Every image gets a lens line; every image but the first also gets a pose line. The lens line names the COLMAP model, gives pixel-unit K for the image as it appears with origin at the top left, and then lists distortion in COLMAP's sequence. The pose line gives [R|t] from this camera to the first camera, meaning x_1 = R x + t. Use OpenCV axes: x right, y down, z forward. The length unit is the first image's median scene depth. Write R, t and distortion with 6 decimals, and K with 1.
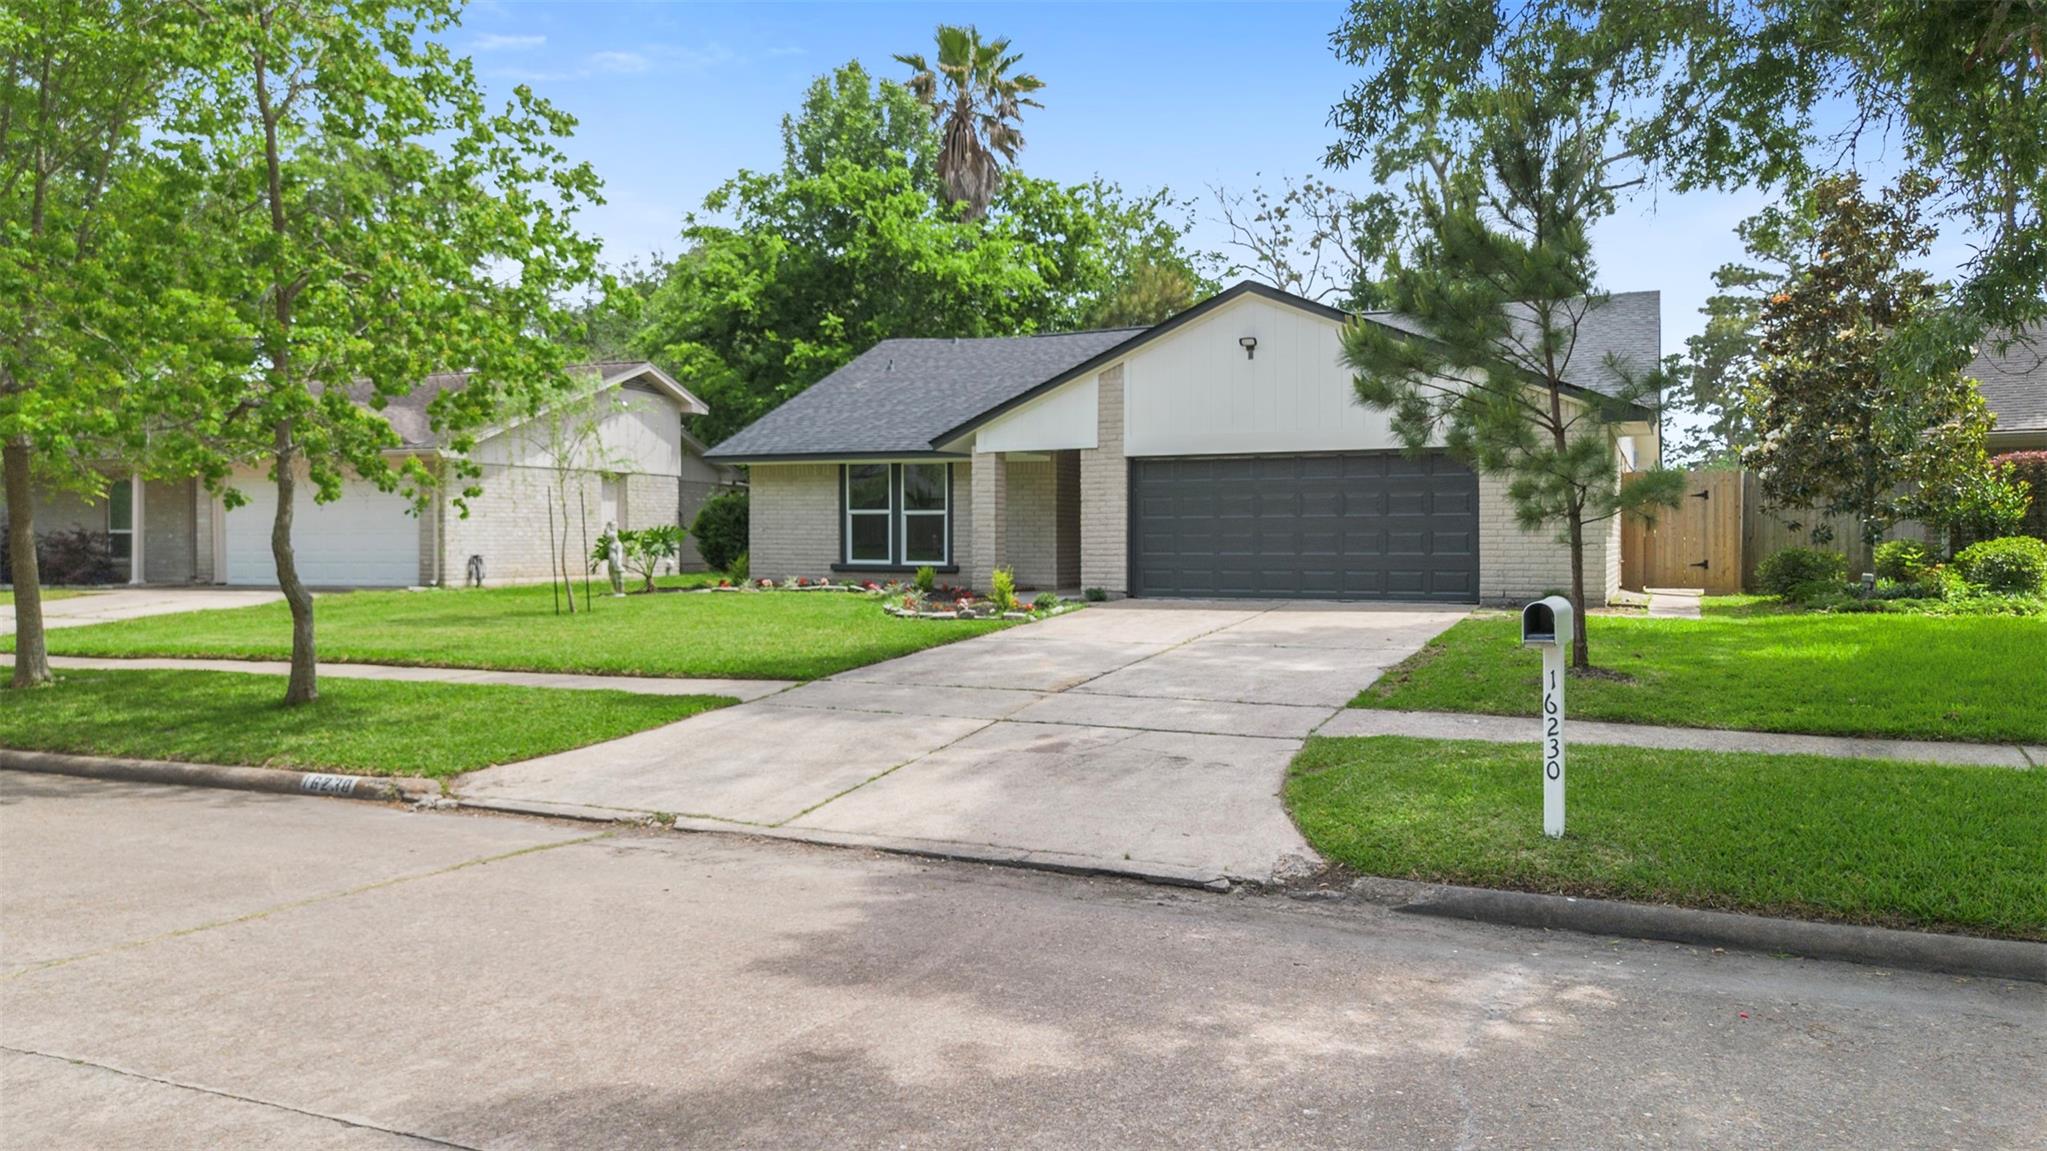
lens RADIAL K [[1491.2, 0, 1006.6], [0, 1491.2, 577.4], [0, 0, 1]] dist [0.052054, -0.053201]
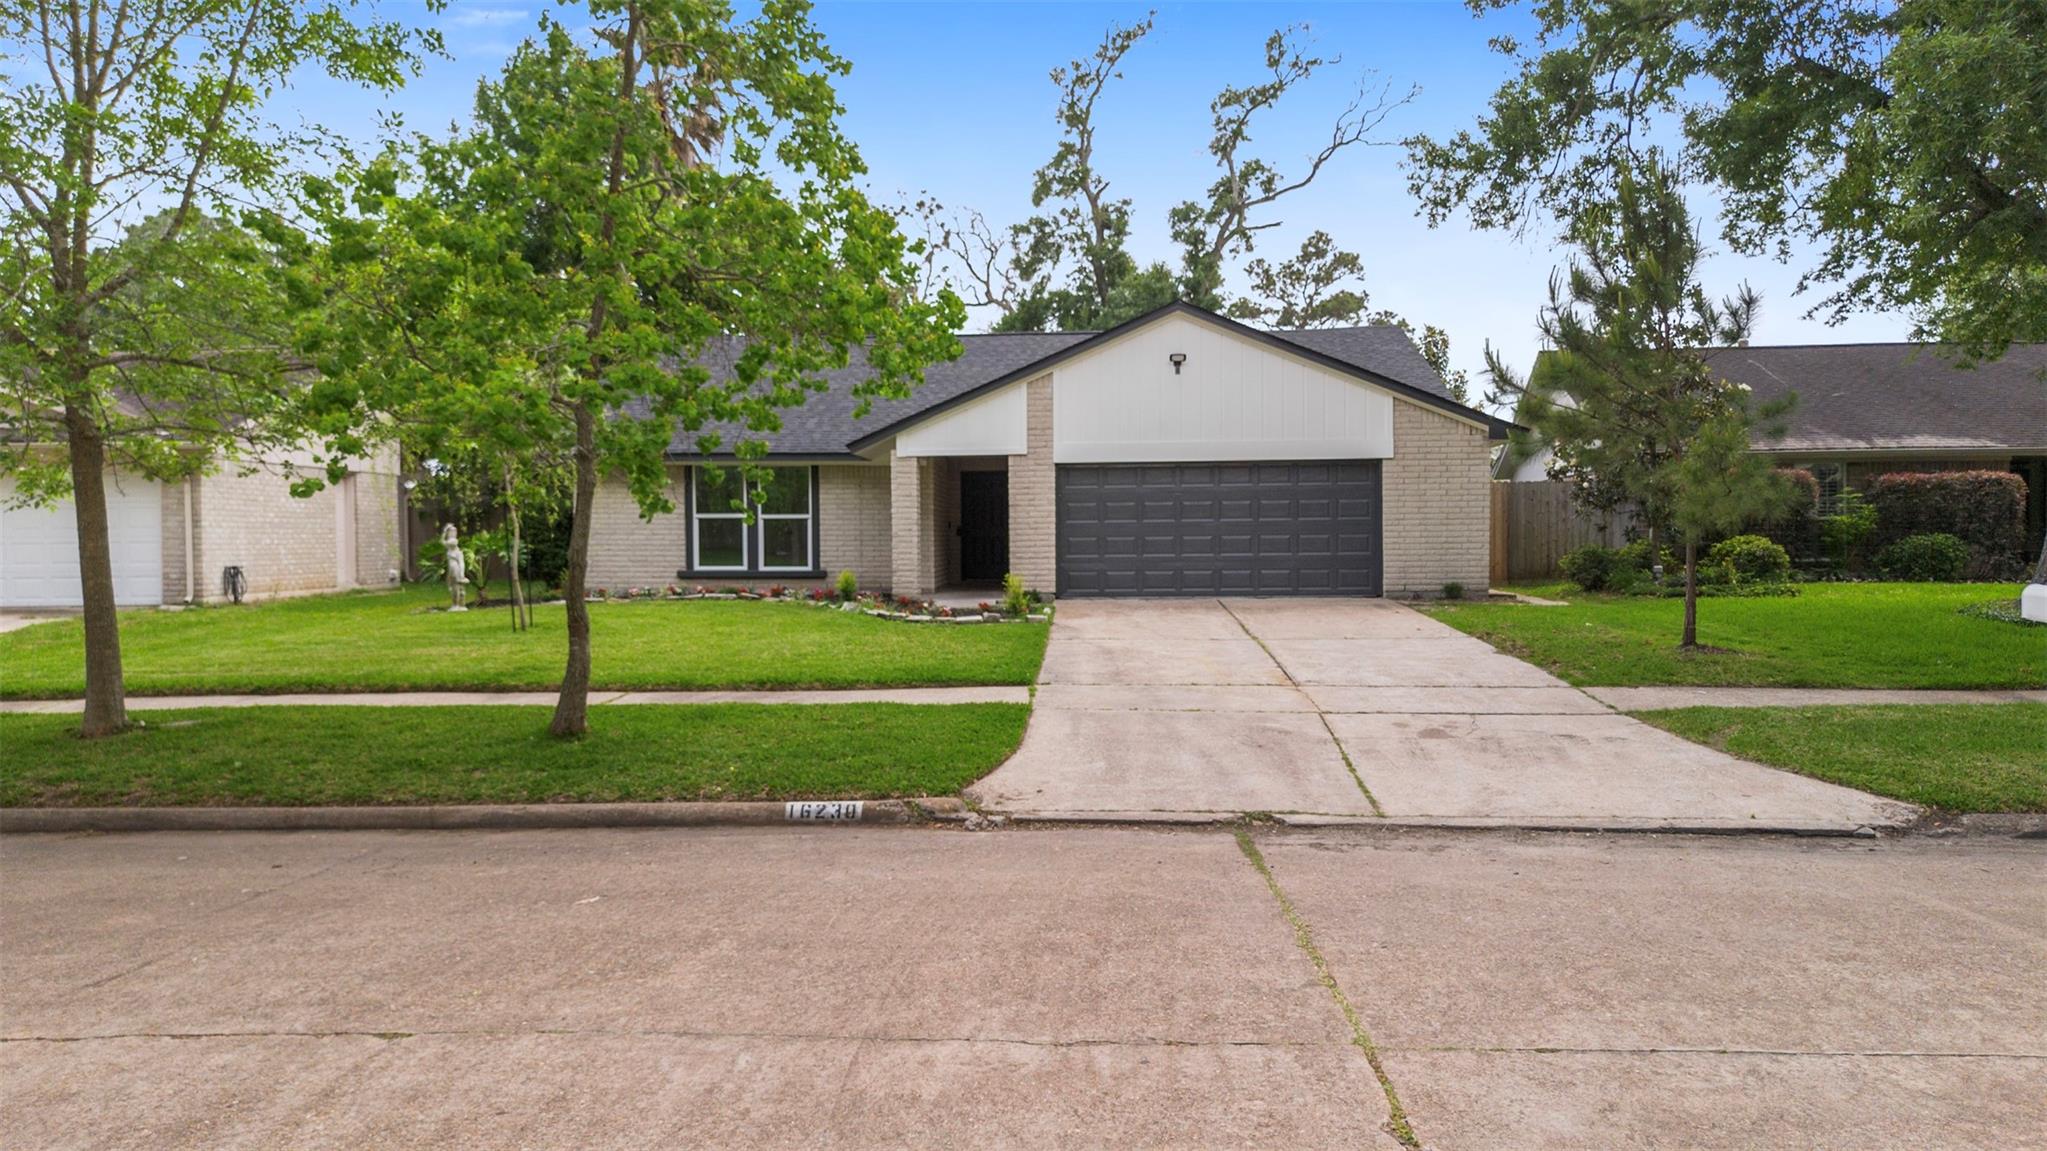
lens RADIAL K [[1491.2, 0, 1006.8], [0, 1491.2, 569.6], [0, 0, 1]] dist [0.052054, -0.053201]
pose [[0.927208, -0.013723, 0.374294, -0.349312], [0.016390, 0.999858, -0.003946, -0.003283], [-0.374187, 0.009793, 0.927302, 0.053174]]
